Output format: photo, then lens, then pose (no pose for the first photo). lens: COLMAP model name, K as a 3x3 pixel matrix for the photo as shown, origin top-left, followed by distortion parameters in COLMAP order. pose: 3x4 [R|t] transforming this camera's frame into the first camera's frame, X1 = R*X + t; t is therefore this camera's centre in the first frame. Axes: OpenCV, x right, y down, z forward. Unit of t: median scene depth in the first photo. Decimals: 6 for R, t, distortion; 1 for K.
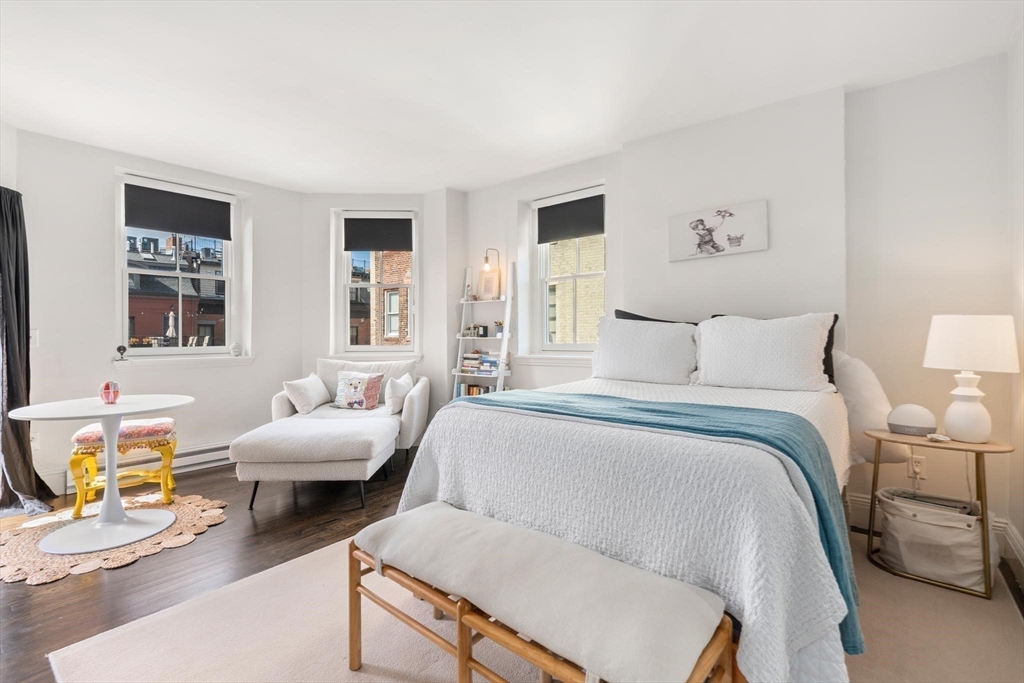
lens RADIAL K [[461.5, 0, 517.9], [0, 461.5, 336.1], [0, 0, 1]] dist [0.001827, -0.000366]
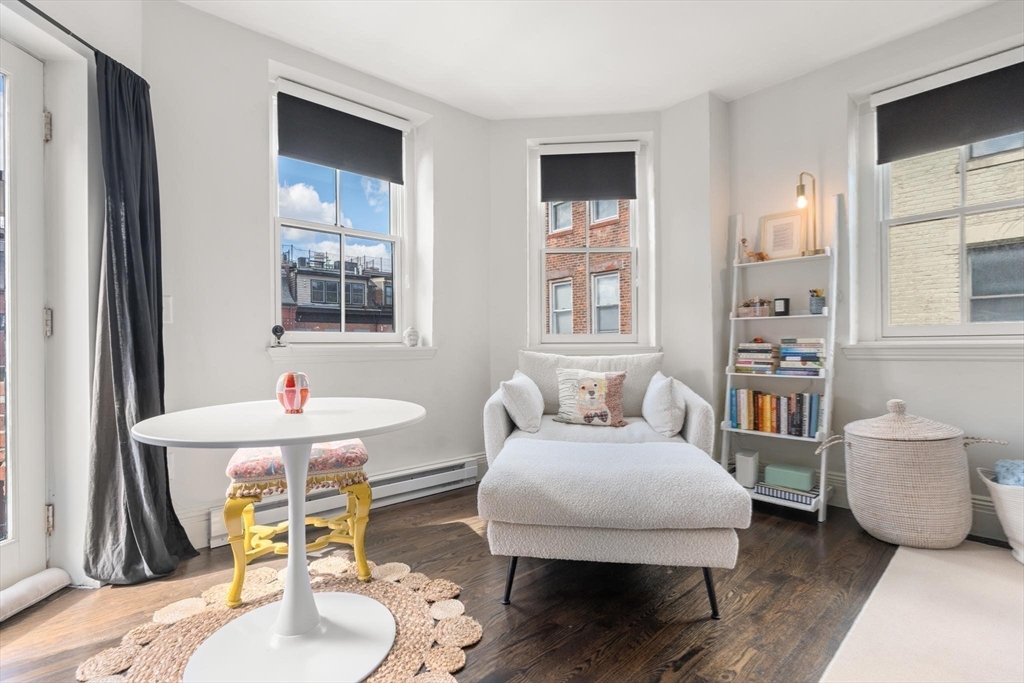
lens RADIAL K [[461.5, 0, 514.4], [0, 461.5, 348.2], [0, 0, 1]] dist [0.001827, -0.000366]
pose [[0.989306, -0.001008, -0.145854, -0.364339], [0.001537, 0.999993, 0.003516, 0.045885], [0.145850, -0.003703, 0.989300, 0.333476]]
